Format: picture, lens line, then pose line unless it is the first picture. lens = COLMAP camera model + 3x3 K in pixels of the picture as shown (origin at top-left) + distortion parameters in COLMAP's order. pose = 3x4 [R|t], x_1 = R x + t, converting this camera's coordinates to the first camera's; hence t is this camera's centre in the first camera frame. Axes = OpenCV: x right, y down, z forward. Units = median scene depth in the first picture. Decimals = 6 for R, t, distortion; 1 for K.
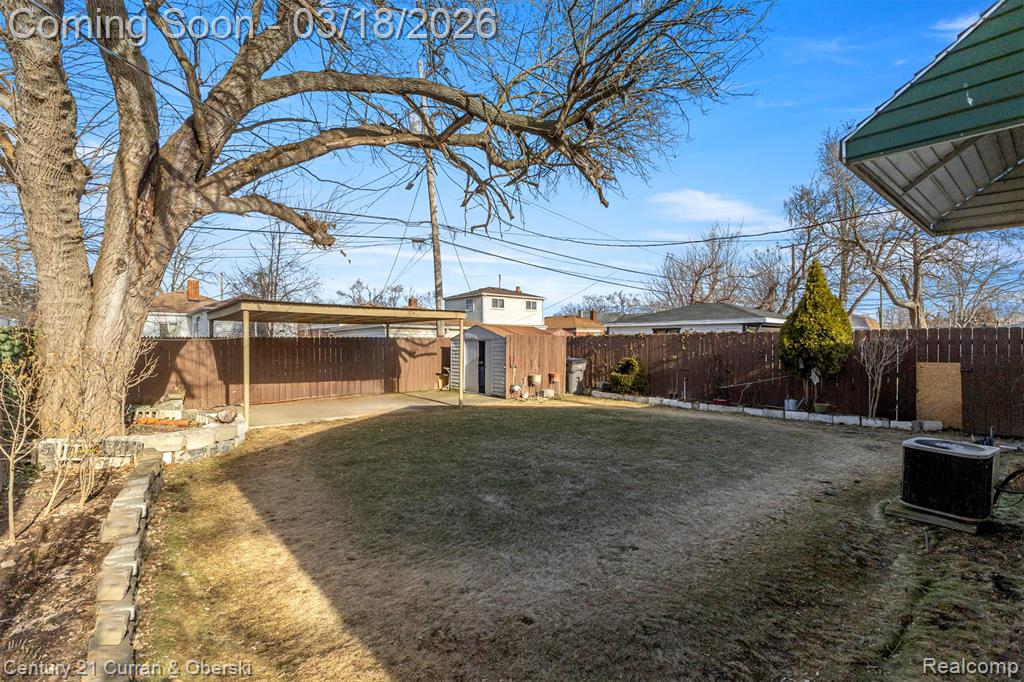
lens RADIAL K [[462.1, 0, 512.2], [0, 462.1, 340.4], [0, 0, 1]] dist [-0.000121, -0.000013]
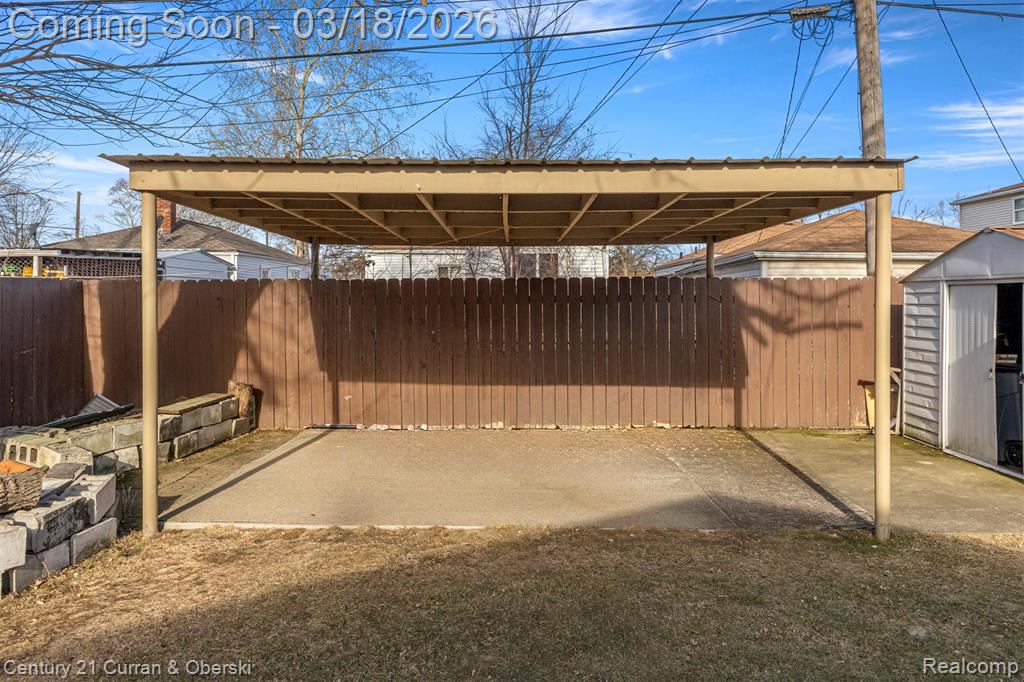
lens RADIAL K [[752.2, 0, 509.1], [0, 752.2, 301.4], [0, 0, 1]] dist [0.010535, 0.003011]
pose [[0.760751, 0.005567, -0.649019, 0.003095], [-0.000836, 0.999971, 0.007598, 0.008004], [0.649043, -0.005238, 0.760734, 0.435073]]
